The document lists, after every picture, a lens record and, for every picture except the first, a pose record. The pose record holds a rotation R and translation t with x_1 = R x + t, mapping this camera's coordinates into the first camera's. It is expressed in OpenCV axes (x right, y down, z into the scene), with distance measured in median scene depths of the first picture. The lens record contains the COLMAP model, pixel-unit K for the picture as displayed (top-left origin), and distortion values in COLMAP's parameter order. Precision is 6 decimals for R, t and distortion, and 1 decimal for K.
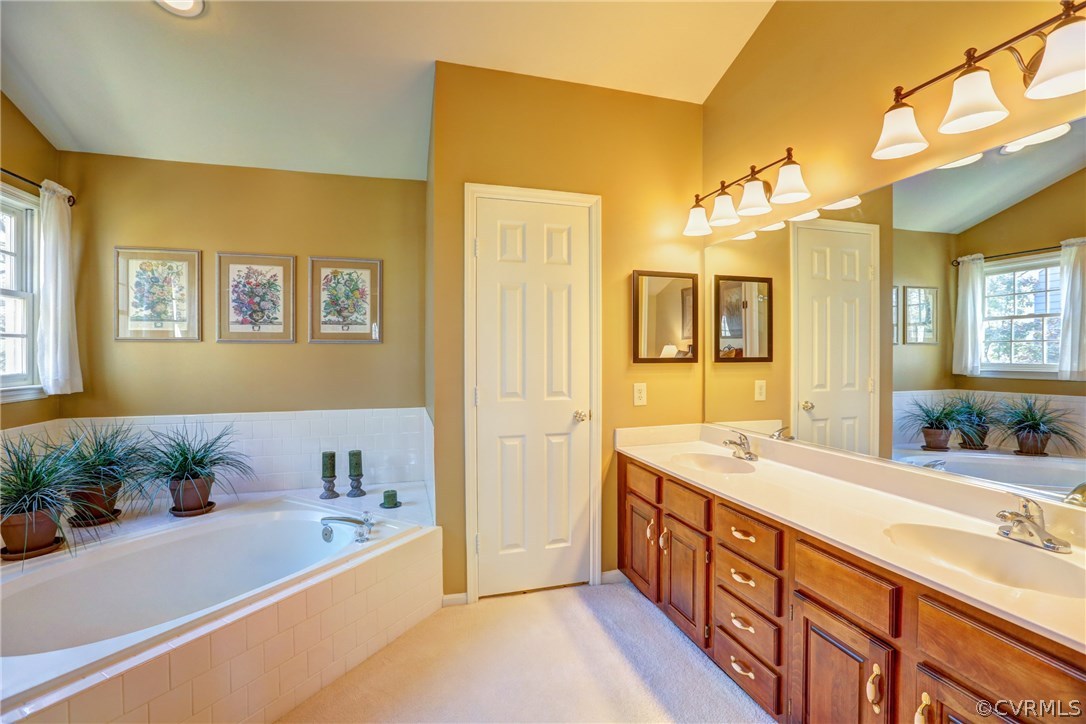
lens RADIAL K [[492.7, 0, 545.5], [0, 492.7, 359.1], [0, 0, 1]] dist [-0.048642, 0.014139]
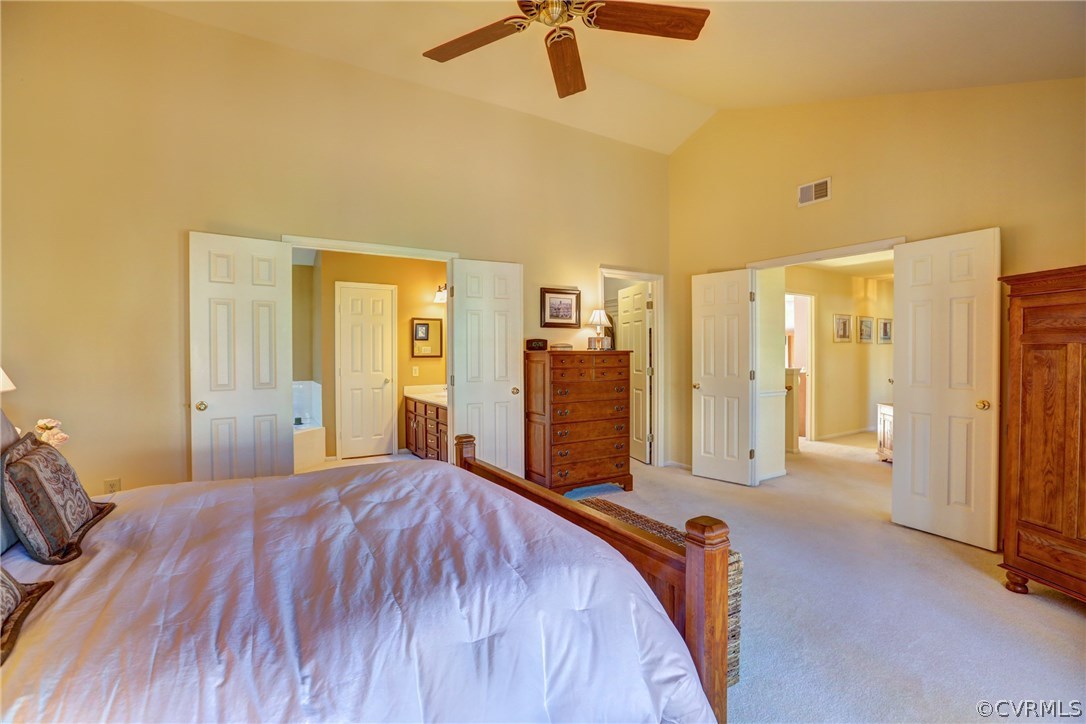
lens RADIAL K [[492.7, 0, 540.5], [0, 492.7, 361.6], [0, 0, 1]] dist [-0.048642, 0.014139]
pose [[0.966106, -0.000508, 0.258147, 0.199306], [-0.002082, 0.999950, 0.009760, 0.002236], [-0.258139, -0.009967, 0.966056, -1.663192]]
